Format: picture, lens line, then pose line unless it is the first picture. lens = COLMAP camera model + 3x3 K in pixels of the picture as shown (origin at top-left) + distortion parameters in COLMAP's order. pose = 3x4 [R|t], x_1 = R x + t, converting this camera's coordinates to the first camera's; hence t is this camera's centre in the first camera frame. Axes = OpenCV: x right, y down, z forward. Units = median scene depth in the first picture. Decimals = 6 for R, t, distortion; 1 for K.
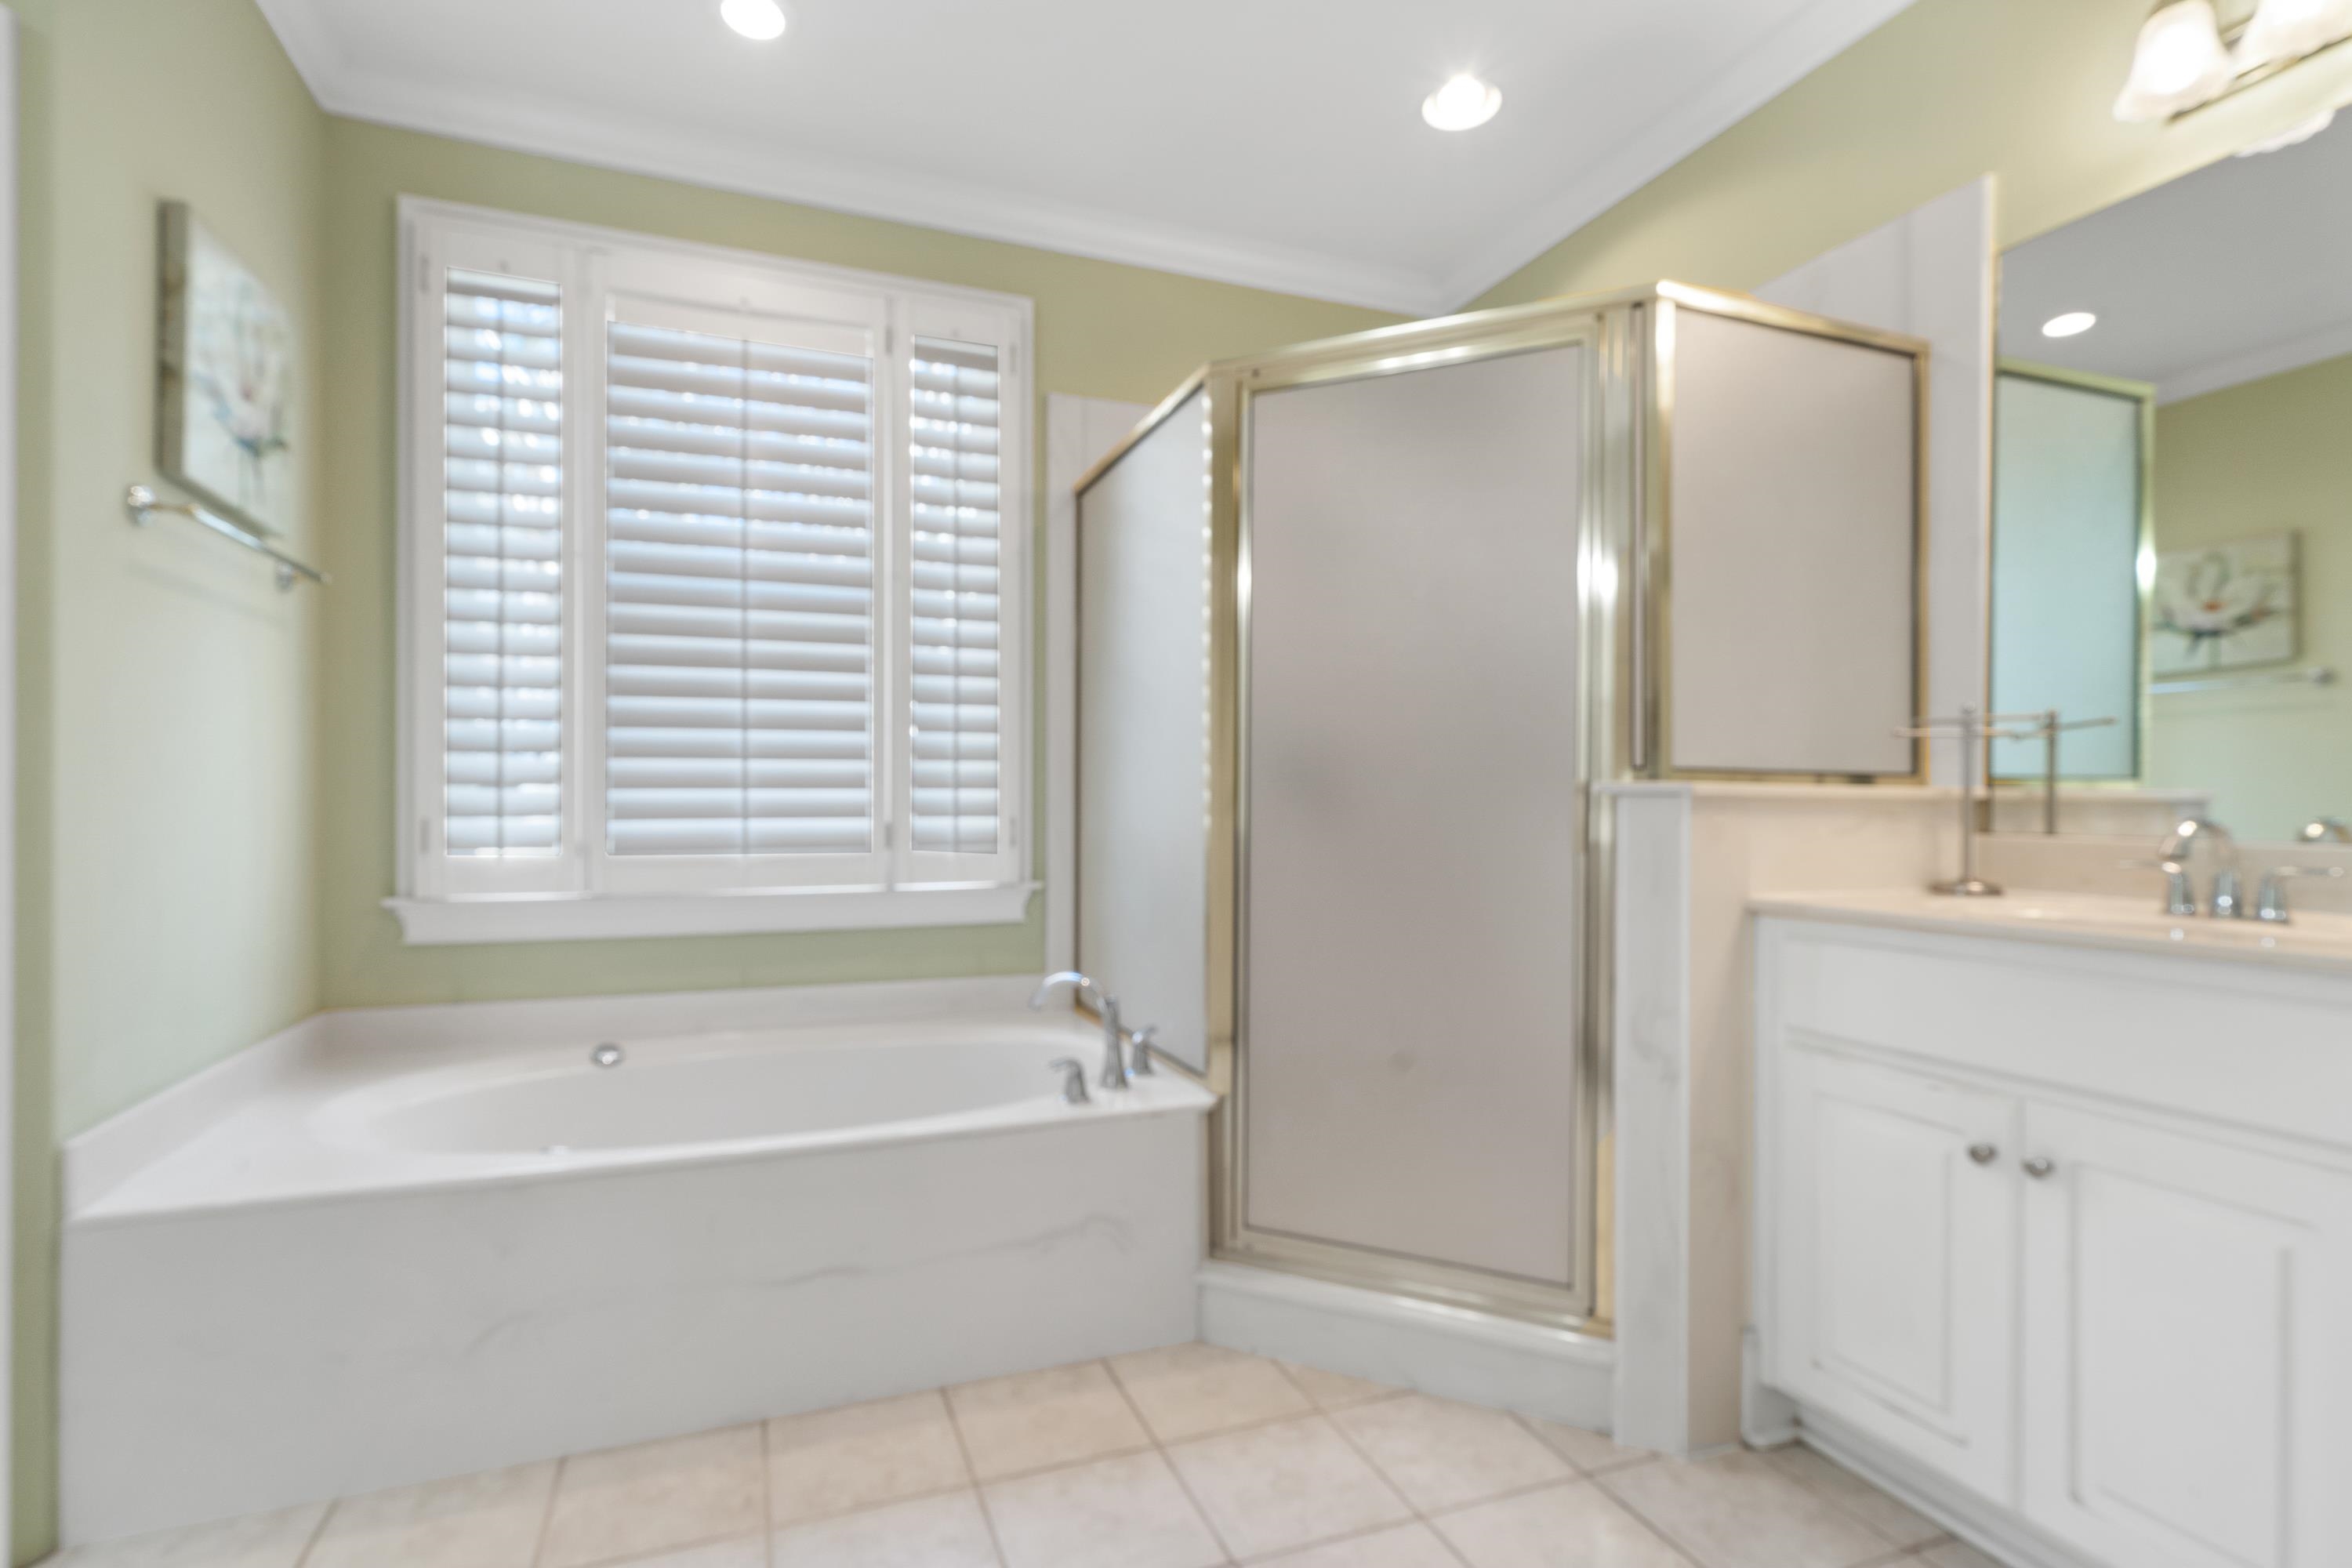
lens RADIAL K [[1108.8, 0, 1171.2], [0, 1108.8, 797.2], [0, 0, 1]] dist [-0.001976, 0.000944]
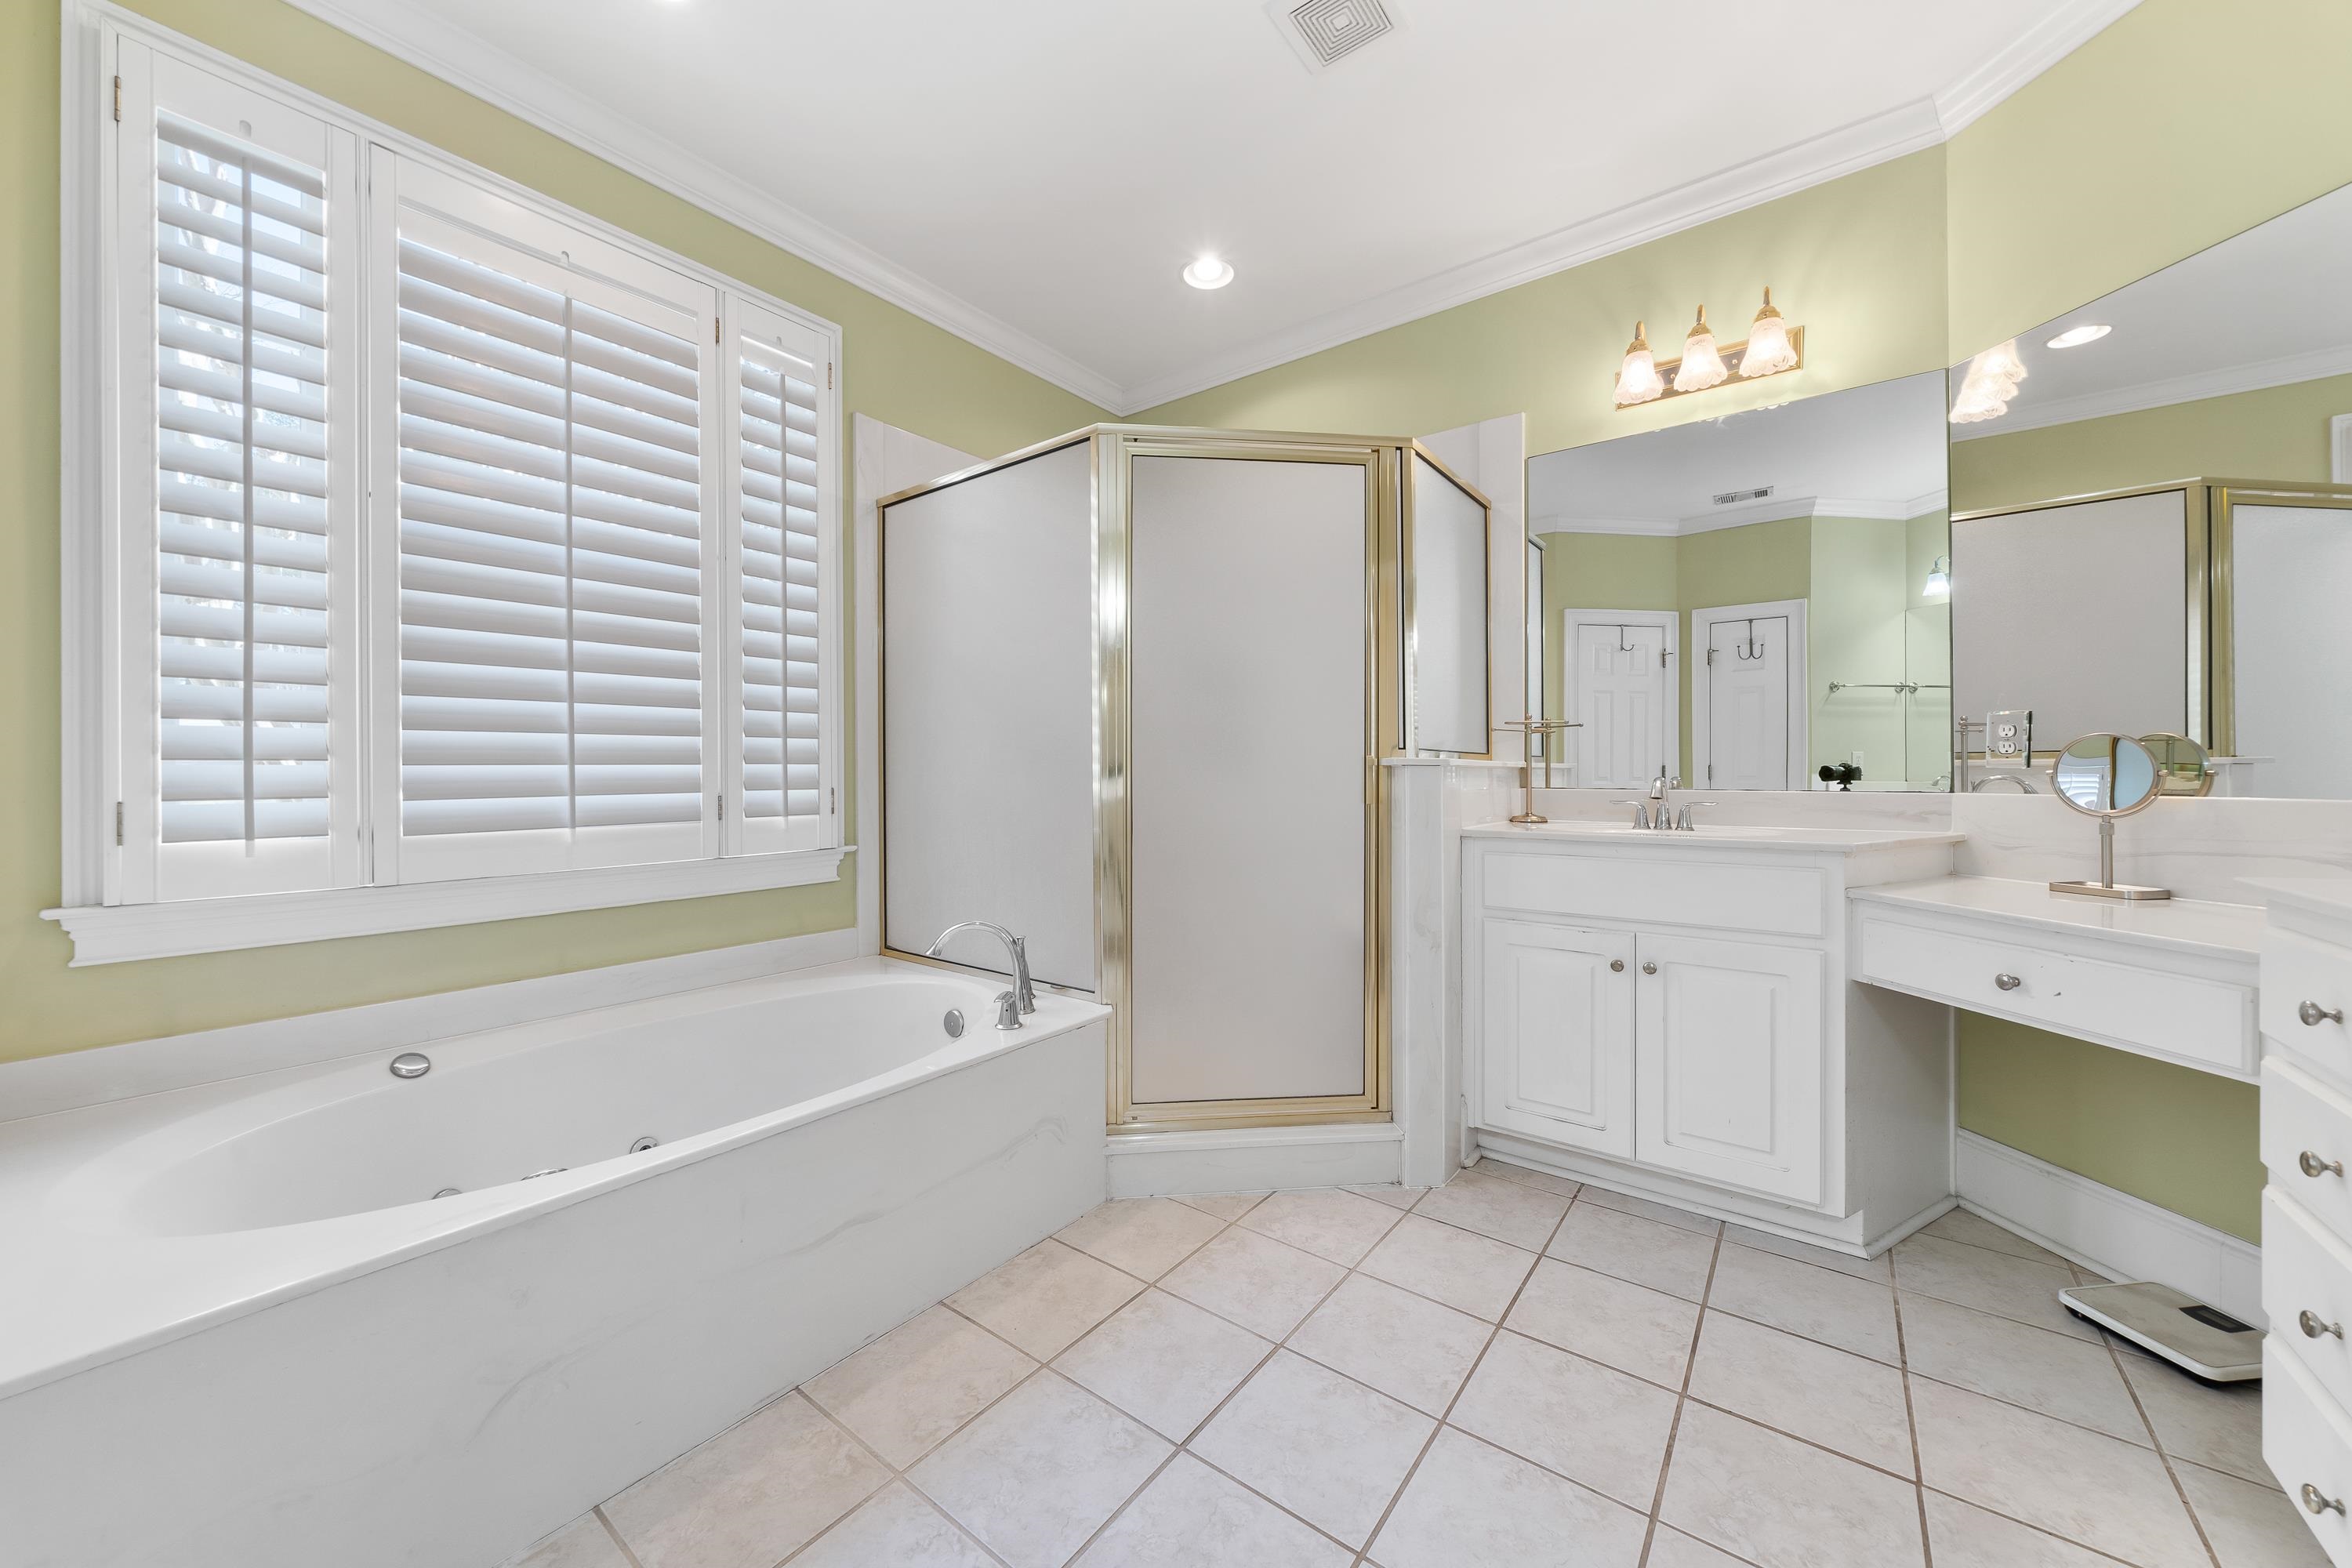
lens RADIAL K [[836.6, 0, 1168.3], [0, 836.6, 772.9], [0, 0, 1]] dist [-0.007610, -0.000216]
pose [[0.856622, -0.006847, 0.515899, -0.403775], [0.005246, 0.999976, 0.004562, 0.000409], [-0.515918, -0.001201, 0.856637, 0.152071]]
